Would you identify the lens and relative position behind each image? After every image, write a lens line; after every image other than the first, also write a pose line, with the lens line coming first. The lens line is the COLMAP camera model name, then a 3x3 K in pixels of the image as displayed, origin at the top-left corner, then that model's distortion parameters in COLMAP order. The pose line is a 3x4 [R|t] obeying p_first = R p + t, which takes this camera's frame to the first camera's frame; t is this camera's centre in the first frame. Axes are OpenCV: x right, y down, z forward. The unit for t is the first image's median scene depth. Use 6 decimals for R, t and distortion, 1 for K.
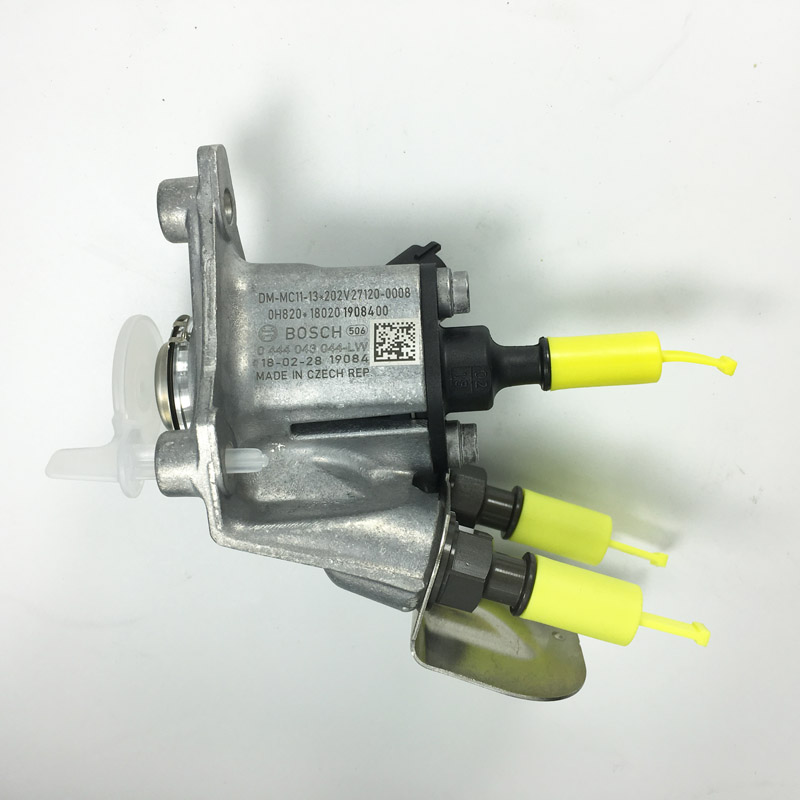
lens RADIAL K [[1216.2, 0, 400.0], [0, 1216.2, 400.0], [0, 0, 1]] dist [-0.016977, 0.003455]
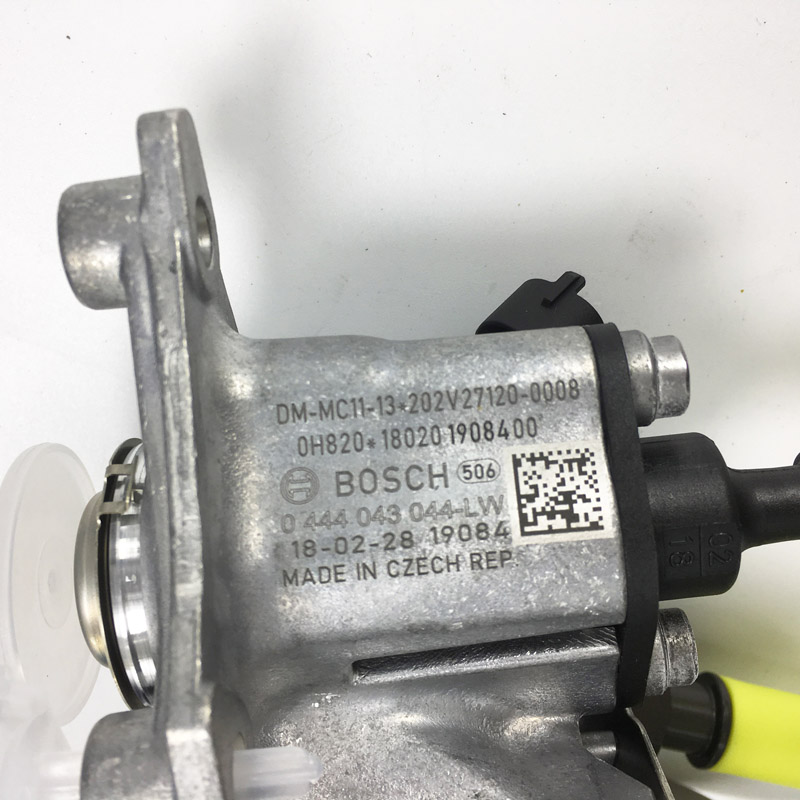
lens RADIAL K [[1182.0, 0, 400.5], [0, 1182.0, 375.9], [0, 0, 1]] dist [0.013526, -0.063179]
pose [[0.997385, -0.051871, 0.050332, -0.089855], [0.051561, 0.998642, 0.007441, -0.101477], [-0.050649, -0.004826, 0.998705, 0.518060]]
